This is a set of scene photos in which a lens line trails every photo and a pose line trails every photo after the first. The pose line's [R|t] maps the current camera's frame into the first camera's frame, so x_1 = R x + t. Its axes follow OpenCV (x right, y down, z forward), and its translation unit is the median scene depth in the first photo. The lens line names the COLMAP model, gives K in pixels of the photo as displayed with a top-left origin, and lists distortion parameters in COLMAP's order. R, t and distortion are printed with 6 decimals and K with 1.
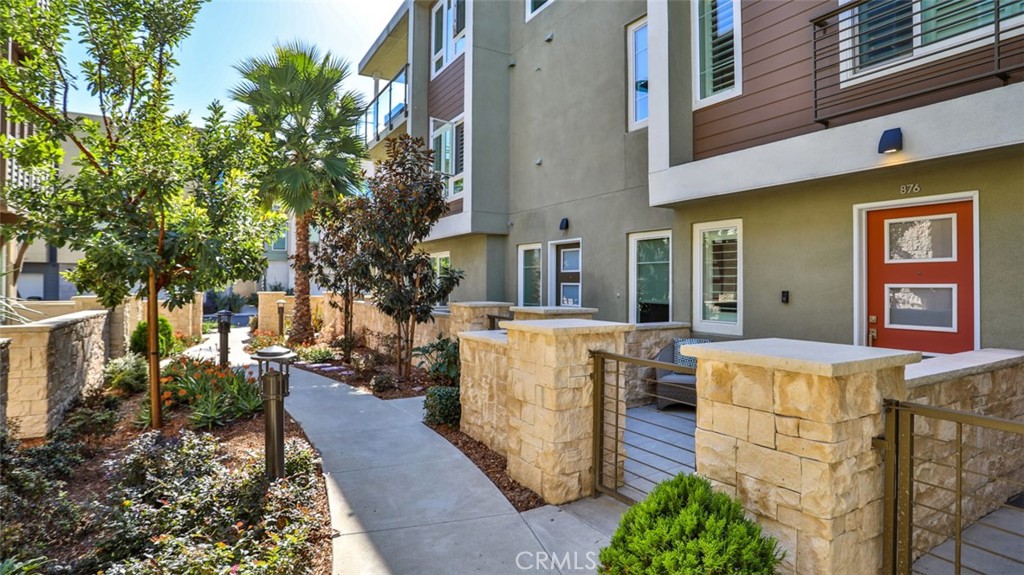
lens RADIAL K [[538.4, 0, 513.9], [0, 538.4, 279.9], [0, 0, 1]] dist [-0.069573, 0.032665]
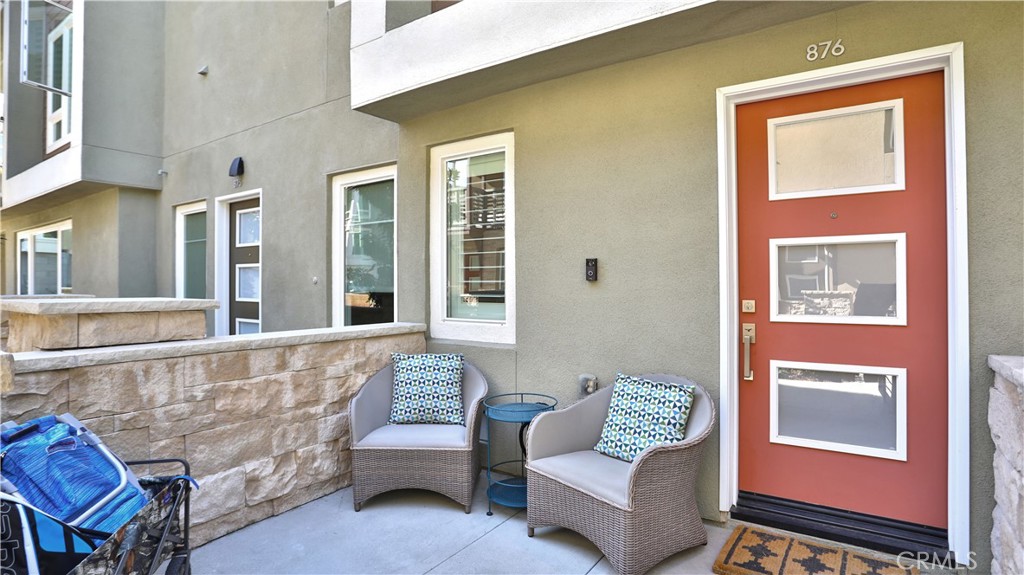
lens RADIAL K [[528.9, 0, 518.9], [0, 528.9, 277.9], [0, 0, 1]] dist [-0.097299, 0.064187]
pose [[0.904628, -0.004104, 0.426183, 0.193005], [0.005104, 0.999986, -0.001205, 0.035821], [-0.426172, 0.003265, 0.904636, 0.483337]]
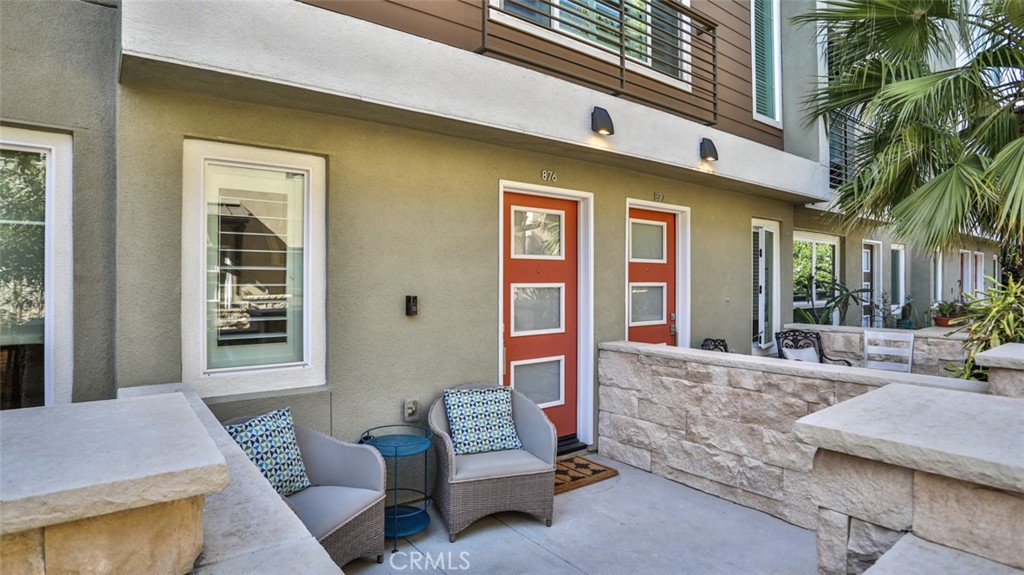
lens RADIAL K [[538.4, 0, 513.9], [0, 538.4, 279.9], [0, 0, 1]] dist [-0.069573, 0.032665]
pose [[-0.128603, -0.004766, 0.991685, -0.100192], [-0.009113, 0.999952, 0.003623, -0.000596], [-0.991654, -0.008572, -0.128640, 0.844800]]
